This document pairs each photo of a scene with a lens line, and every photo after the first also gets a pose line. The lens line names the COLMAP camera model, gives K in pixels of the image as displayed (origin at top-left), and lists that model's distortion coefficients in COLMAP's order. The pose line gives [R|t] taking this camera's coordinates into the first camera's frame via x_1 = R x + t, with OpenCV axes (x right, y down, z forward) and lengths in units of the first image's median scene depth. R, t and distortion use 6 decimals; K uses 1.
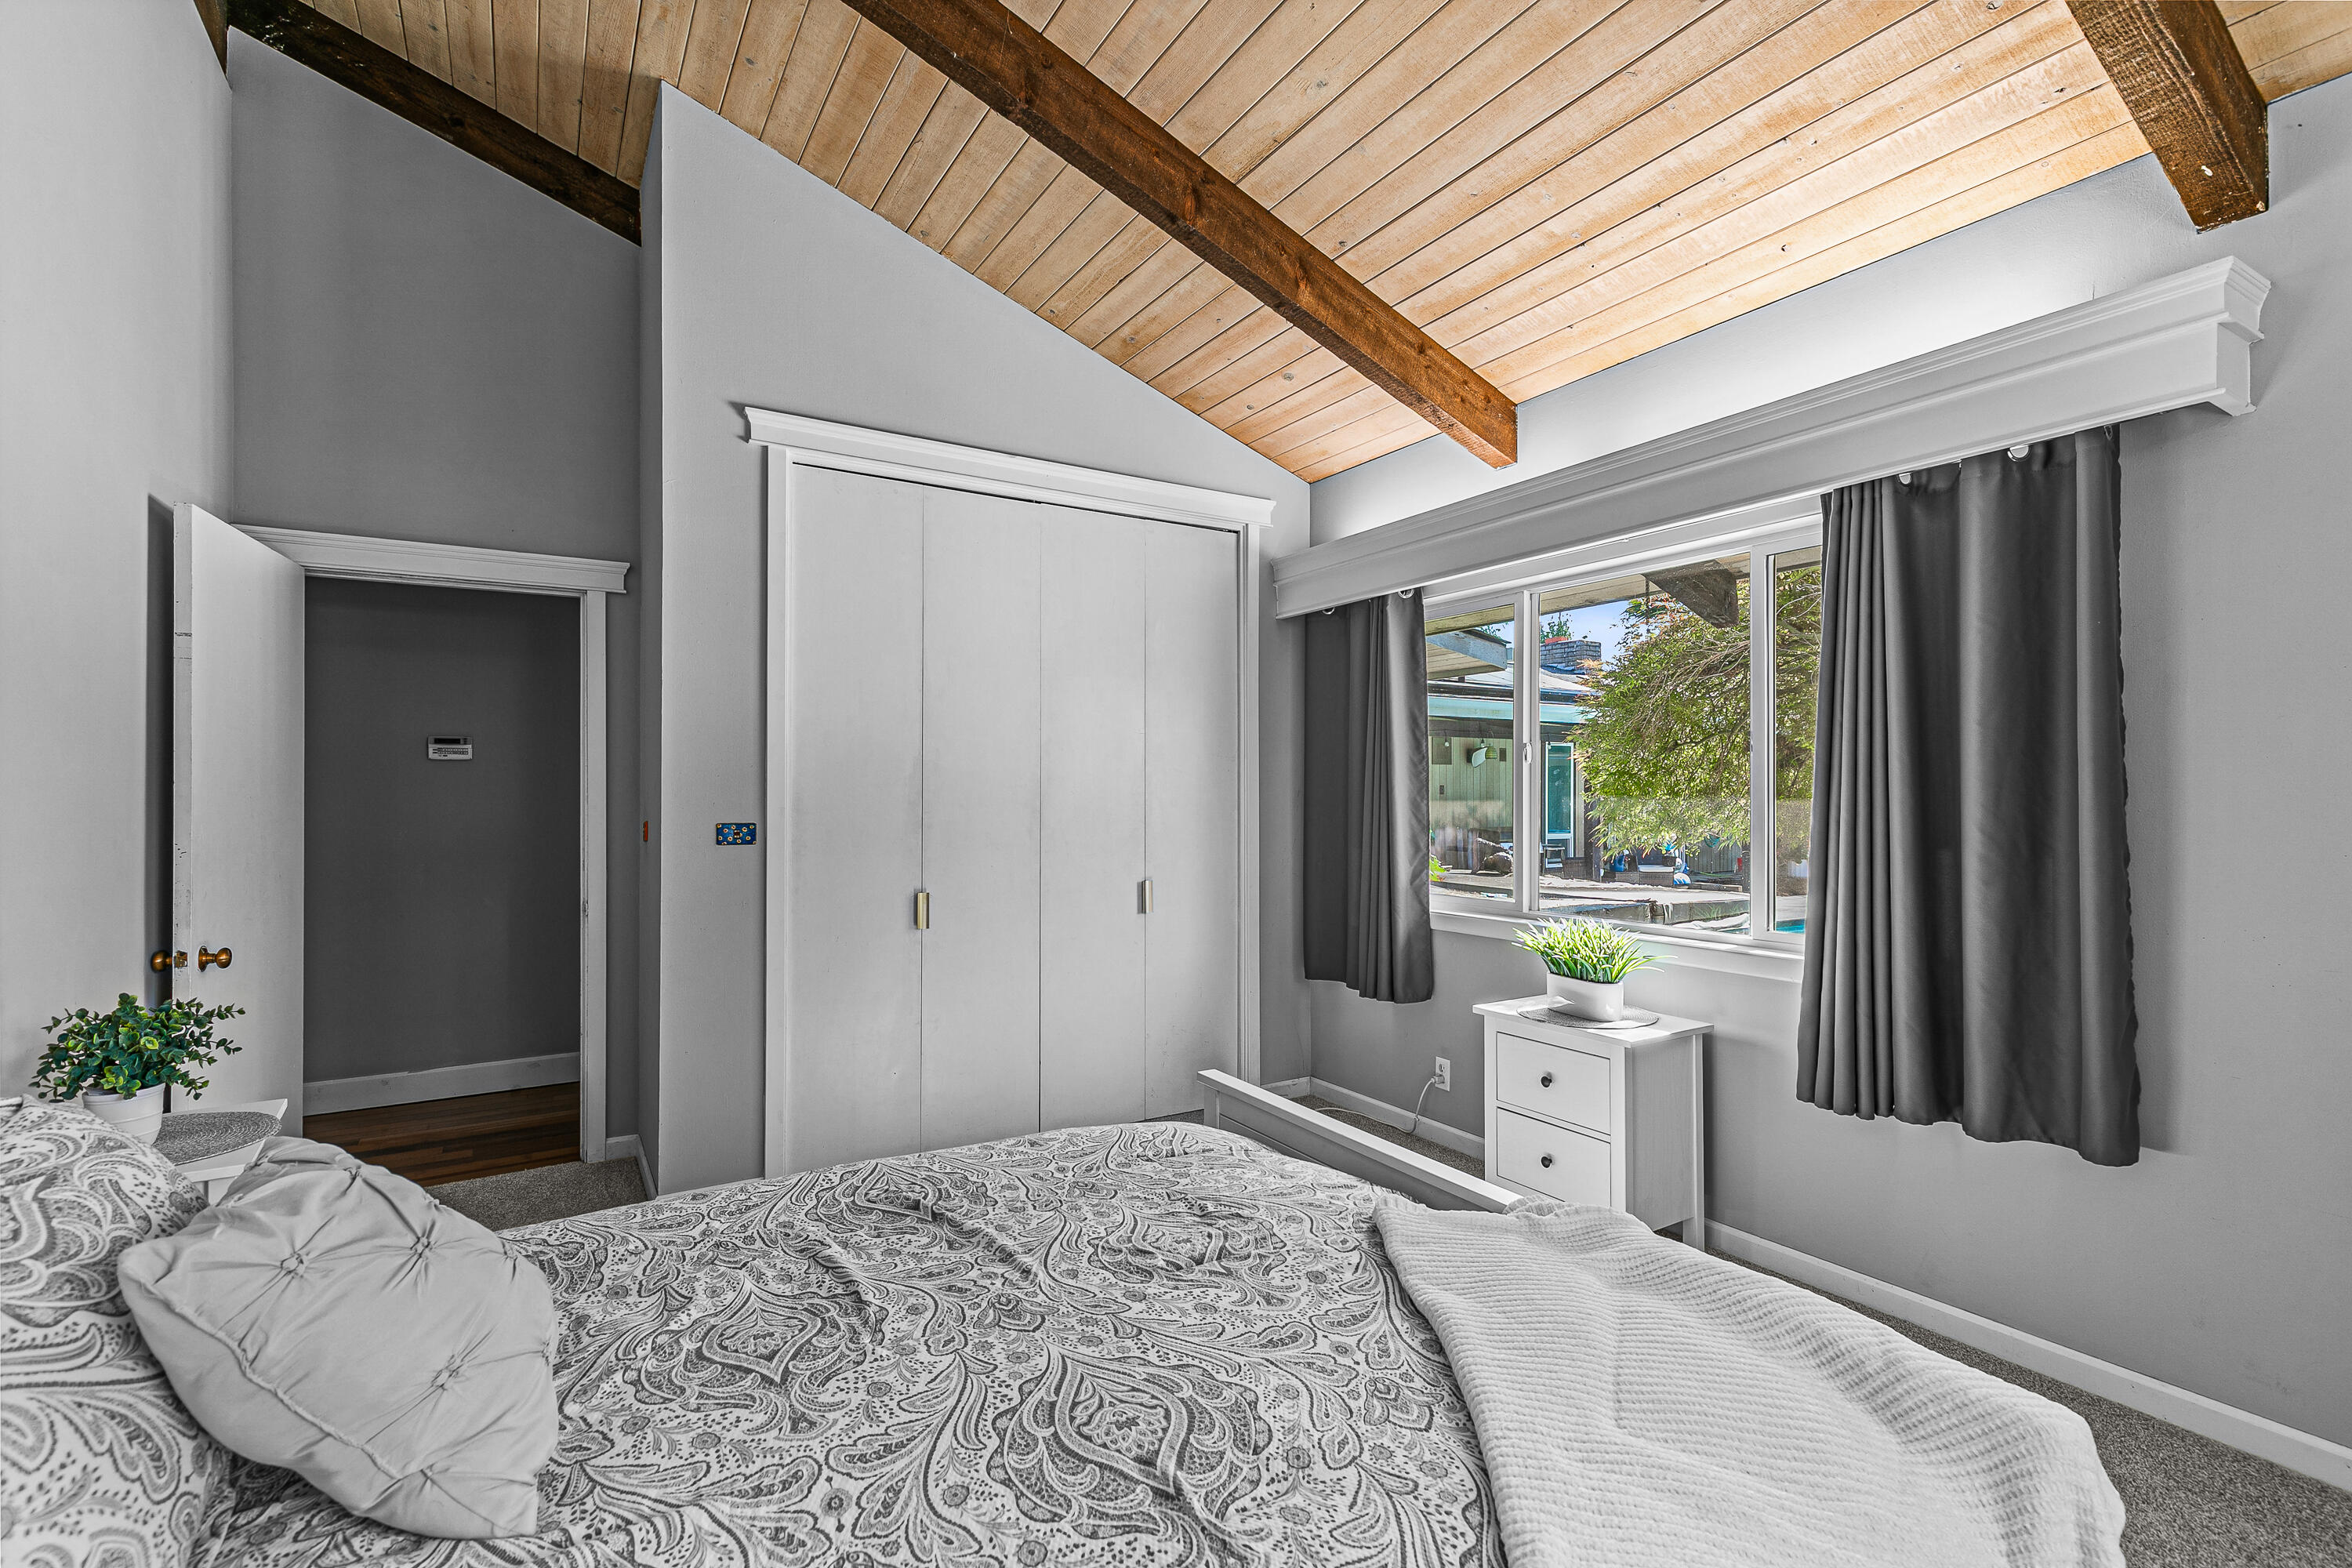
lens RADIAL K [[1060.3, 0, 1164.7], [0, 1060.3, 796.6], [0, 0, 1]] dist [0.000517, -0.000062]
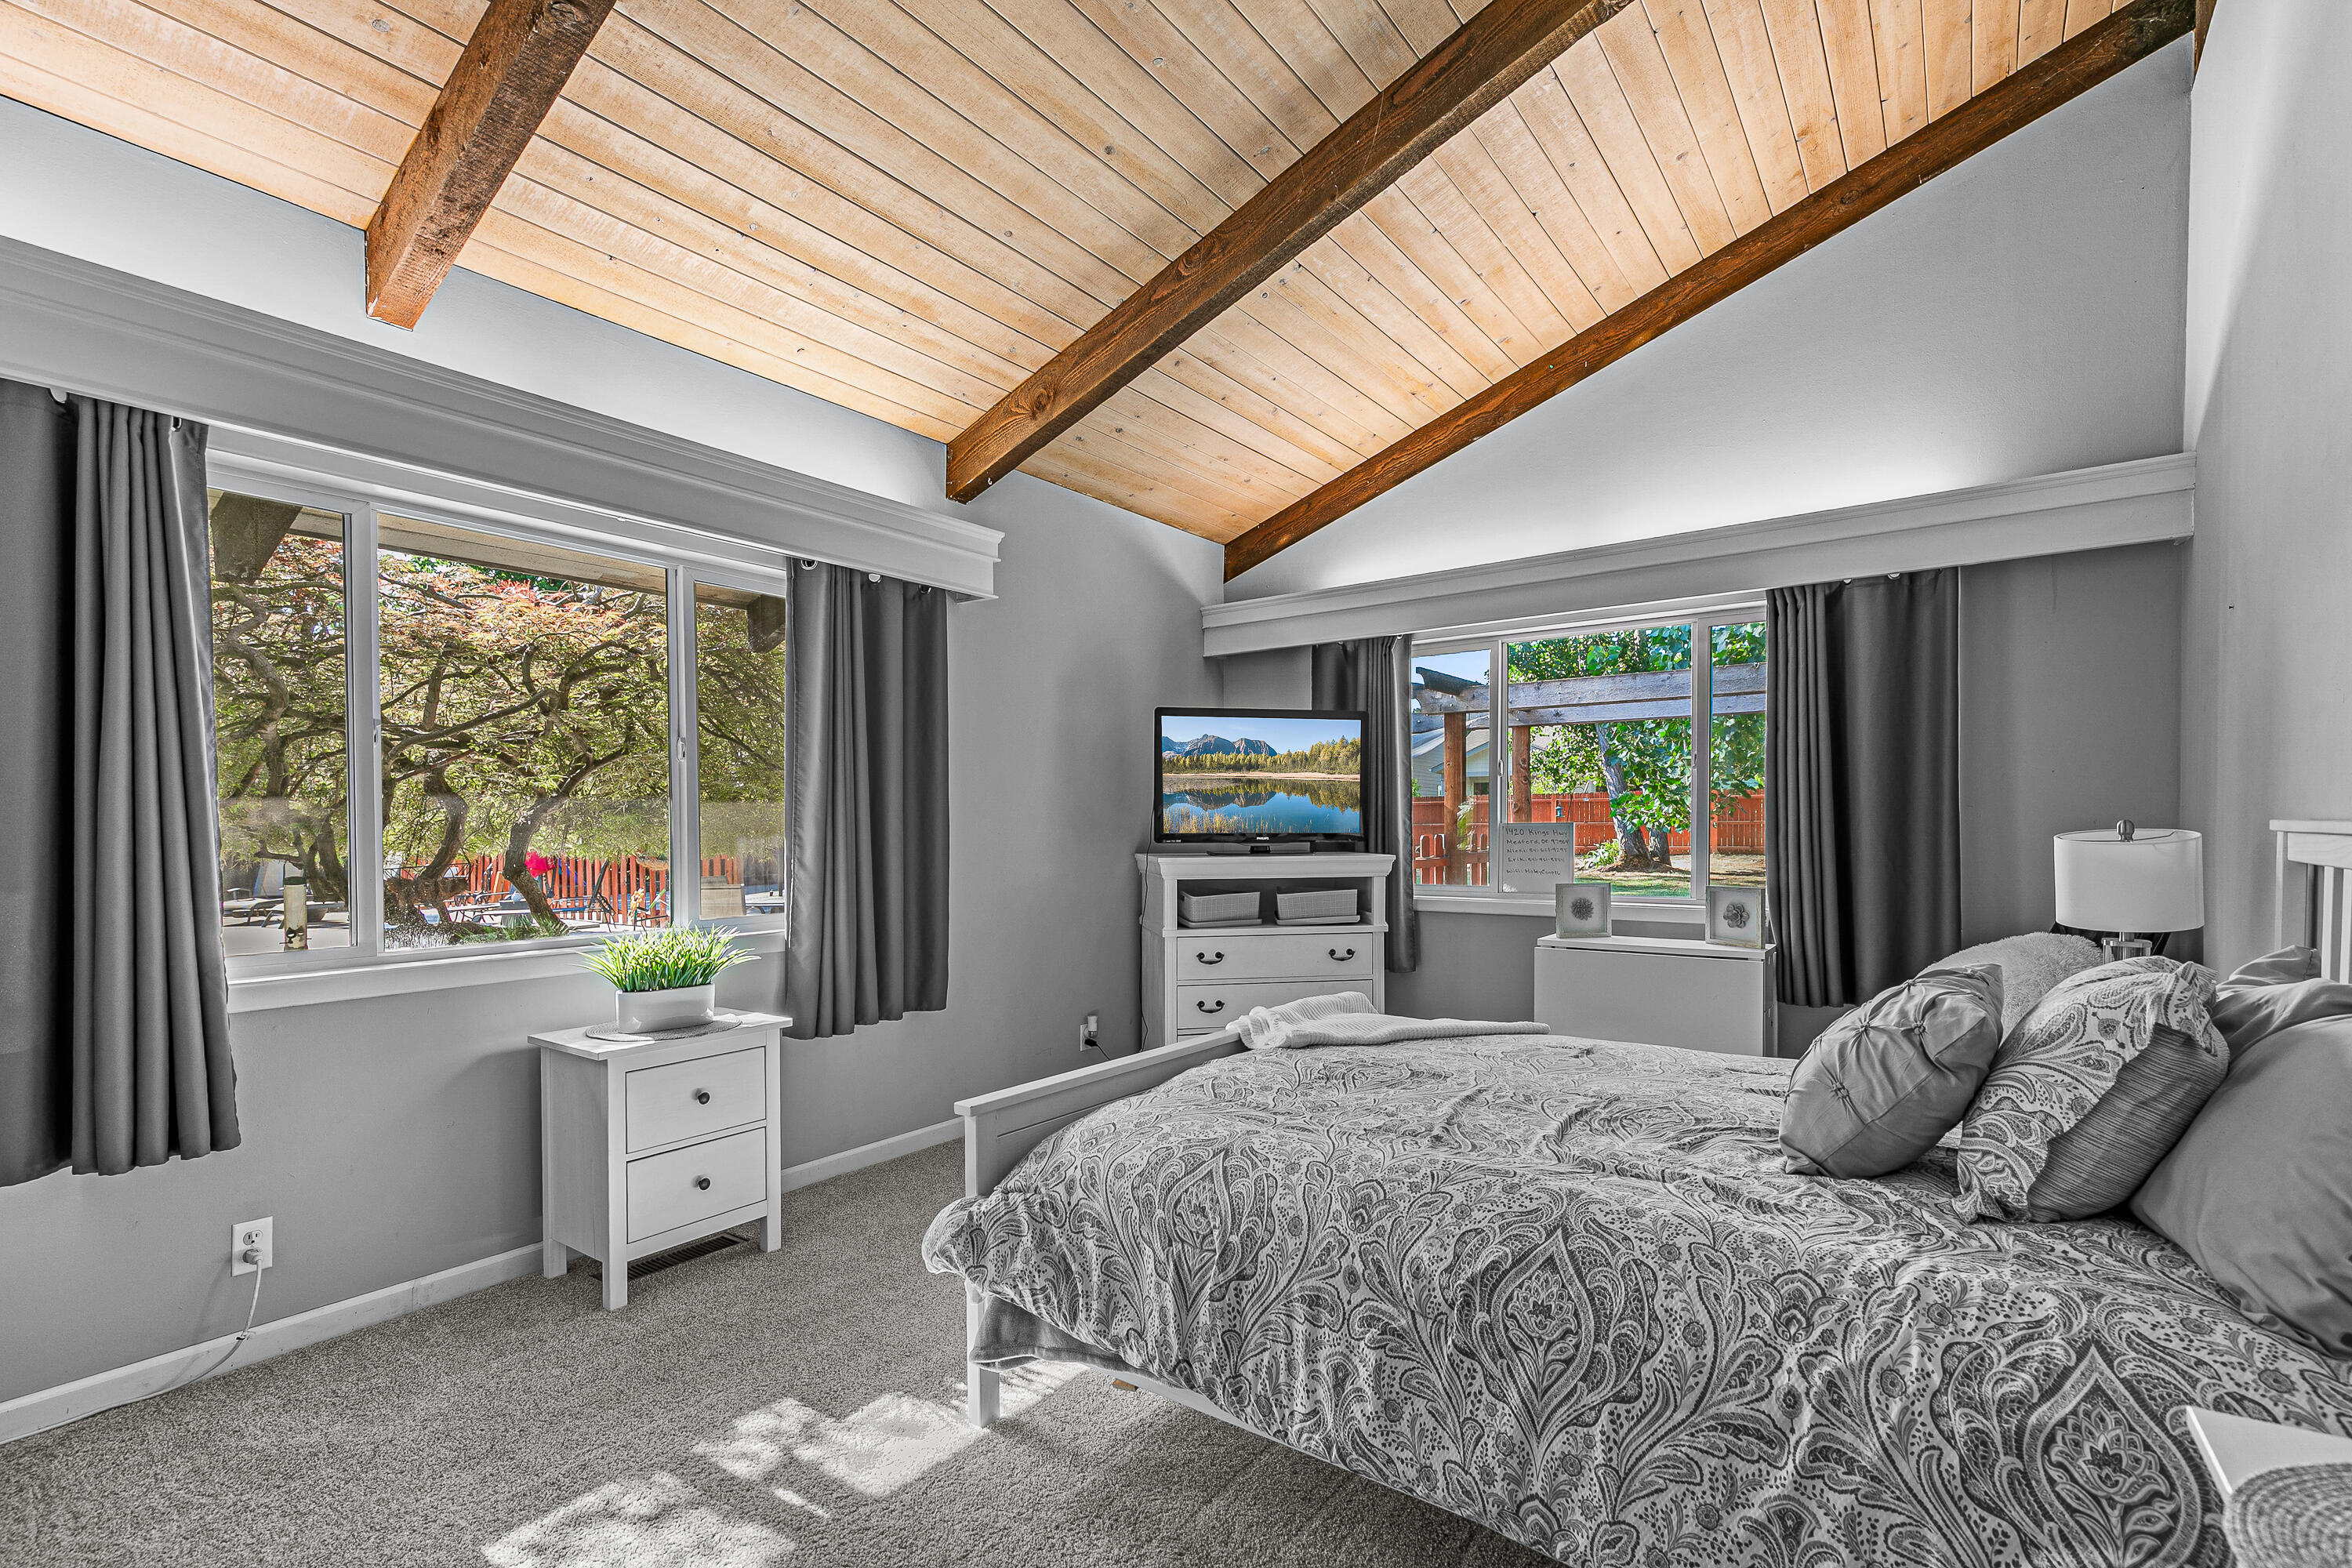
lens RADIAL K [[1099.5, 0, 1185.8], [0, 1099.5, 830.1], [0, 0, 1]] dist [0.025426, 0.000027]
pose [[-0.390185, -0.004713, 0.920724, -1.269568], [0.008125, 0.999930, 0.008561, 0.052687], [-0.920701, 0.010821, -0.390120, 1.790815]]
